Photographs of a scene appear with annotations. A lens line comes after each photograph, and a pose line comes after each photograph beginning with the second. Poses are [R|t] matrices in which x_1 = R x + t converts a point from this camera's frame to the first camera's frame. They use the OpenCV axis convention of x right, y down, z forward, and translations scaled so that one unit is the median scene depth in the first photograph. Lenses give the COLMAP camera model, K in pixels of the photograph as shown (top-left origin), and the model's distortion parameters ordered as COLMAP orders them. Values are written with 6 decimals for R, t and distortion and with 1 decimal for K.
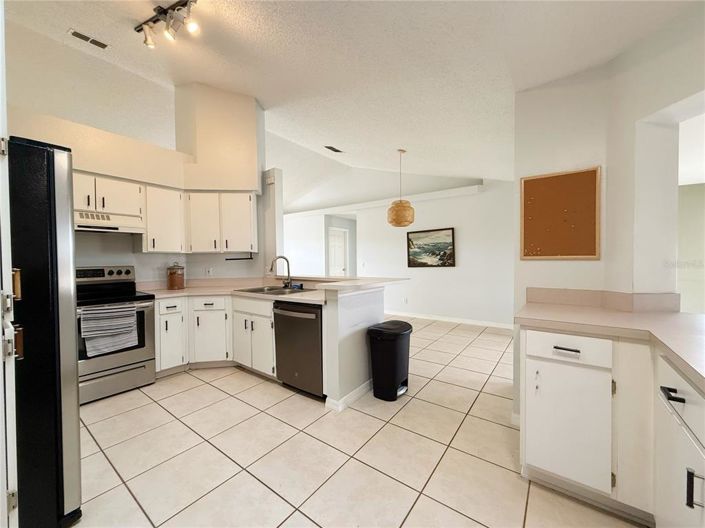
lens RADIAL K [[282.6, 0, 348.2], [0, 282.6, 264.8], [0, 0, 1]] dist [-0.001116, -0.000139]
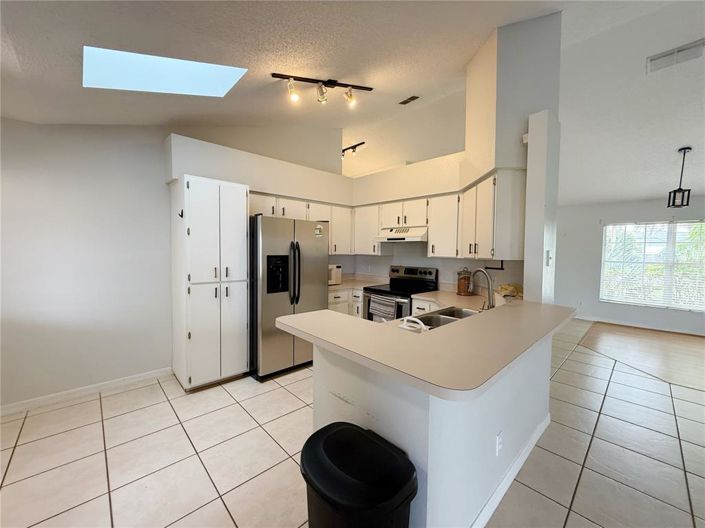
lens RADIAL K [[282.6, 0, 350.8], [0, 282.6, 264.5], [0, 0, 1]] dist [-0.001116, -0.000139]
pose [[-0.179323, 0.053819, -0.982317, 0.523273], [-0.031656, 0.997670, 0.060439, -0.083615], [0.983281, 0.041935, -0.177202, 1.020039]]
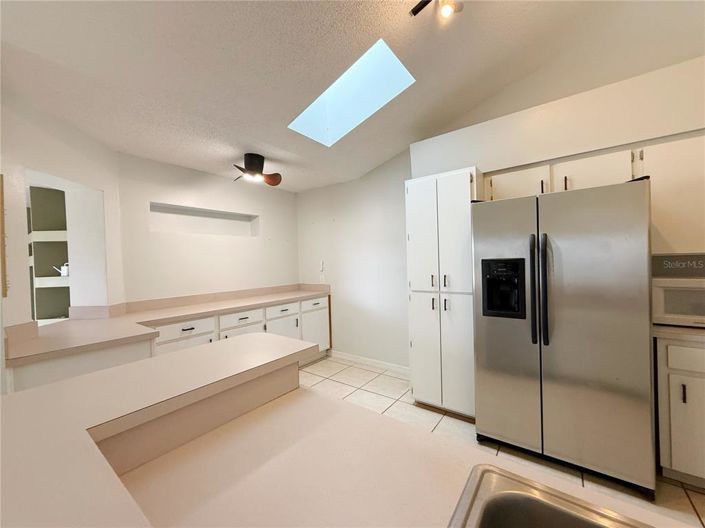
lens RADIAL K [[282.6, 0, 348.6], [0, 282.6, 265.0], [0, 0, 1]] dist [-0.001116, -0.000139]
pose [[-0.999233, 0.033087, 0.020925, -0.151388], [0.033750, 0.998912, 0.032171, -0.064615], [-0.019837, 0.032852, -0.999263, 1.256496]]
